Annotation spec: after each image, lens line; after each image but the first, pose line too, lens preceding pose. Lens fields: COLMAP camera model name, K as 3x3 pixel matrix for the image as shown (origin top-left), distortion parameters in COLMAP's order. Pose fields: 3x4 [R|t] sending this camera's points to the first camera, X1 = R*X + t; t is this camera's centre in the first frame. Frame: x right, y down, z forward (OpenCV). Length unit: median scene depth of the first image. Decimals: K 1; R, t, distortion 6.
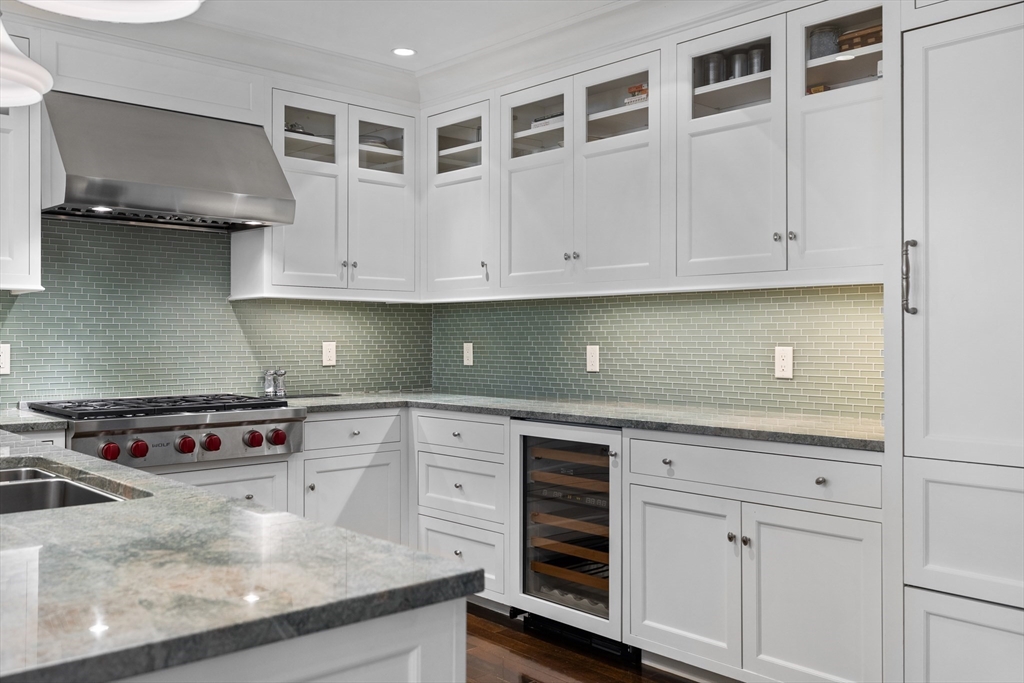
lens RADIAL K [[908.5, 0, 511.8], [0, 908.5, 337.9], [0, 0, 1]] dist [0.002405, -0.006247]
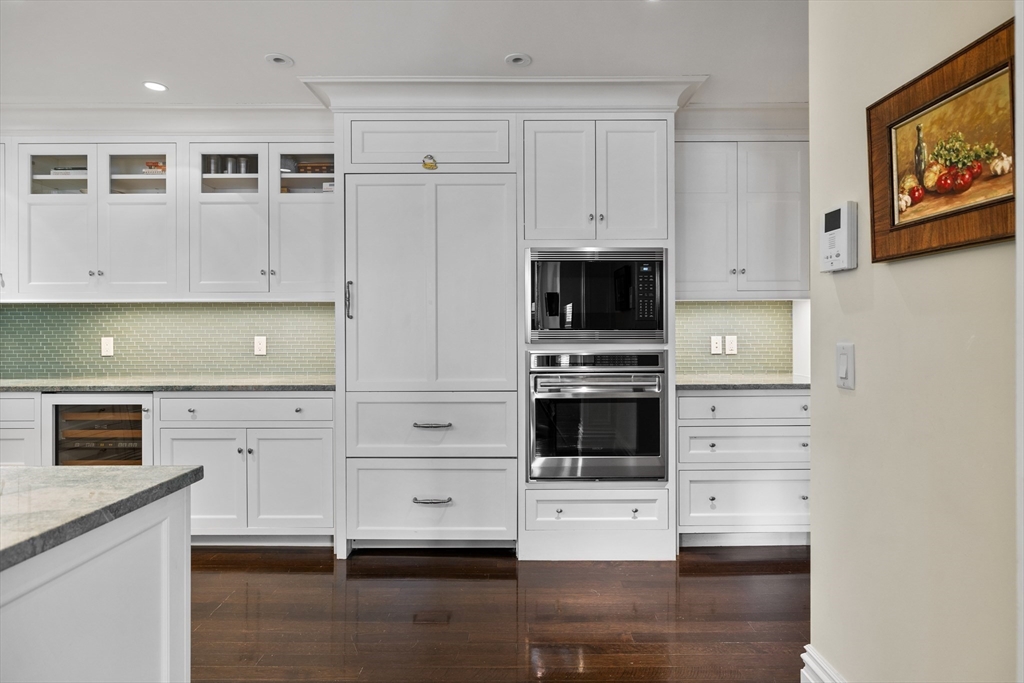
lens RADIAL K [[556.4, 0, 512.1], [0, 556.4, 337.6], [0, 0, 1]] dist [-0.022133, -0.001292]
pose [[0.670272, -0.008662, 0.742065, -0.153544], [0.002774, 0.999954, 0.009166, 0.003239], [-0.742110, -0.004085, 0.670265, -0.044124]]
